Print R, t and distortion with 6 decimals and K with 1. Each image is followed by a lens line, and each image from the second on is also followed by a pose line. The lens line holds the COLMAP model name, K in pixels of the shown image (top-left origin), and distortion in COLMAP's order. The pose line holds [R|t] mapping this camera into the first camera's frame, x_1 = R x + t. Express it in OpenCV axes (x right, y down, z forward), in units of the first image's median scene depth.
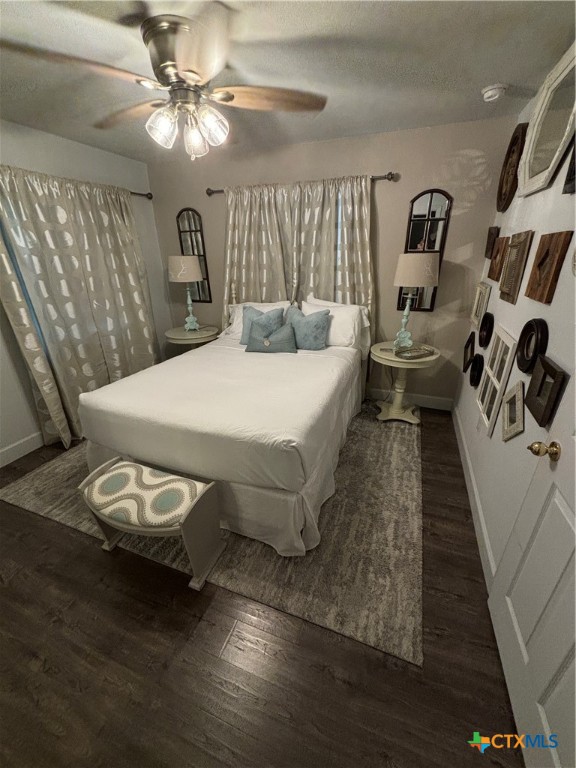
lens RADIAL K [[306.7, 0, 288.1], [0, 306.7, 383.8], [0, 0, 1]] dist [-0.007818, 0.000373]
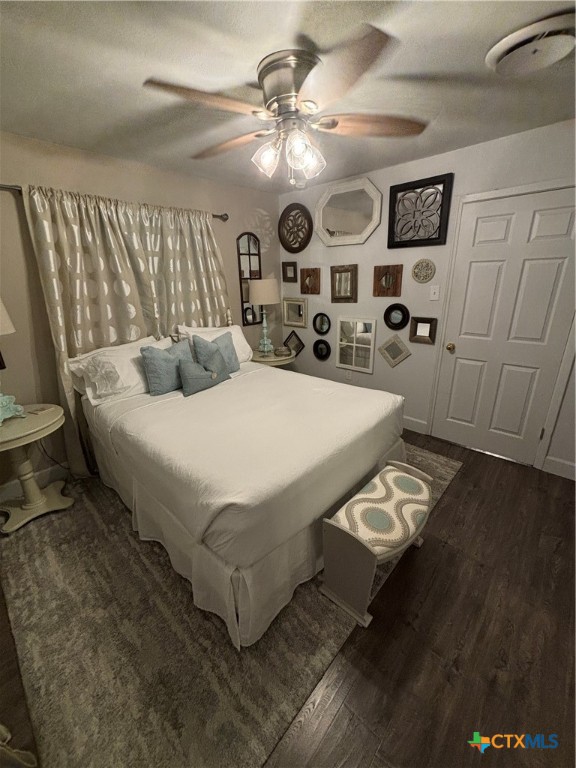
lens RADIAL K [[308.7, 0, 289.4], [0, 308.7, 382.5], [0, 0, 1]] dist [0.000678, 0.000117]
pose [[0.378509, -0.300732, 0.875381, -1.355464], [0.385570, 0.911013, 0.146255, -0.283353], [-0.841467, 0.282161, 0.460780, 0.684852]]
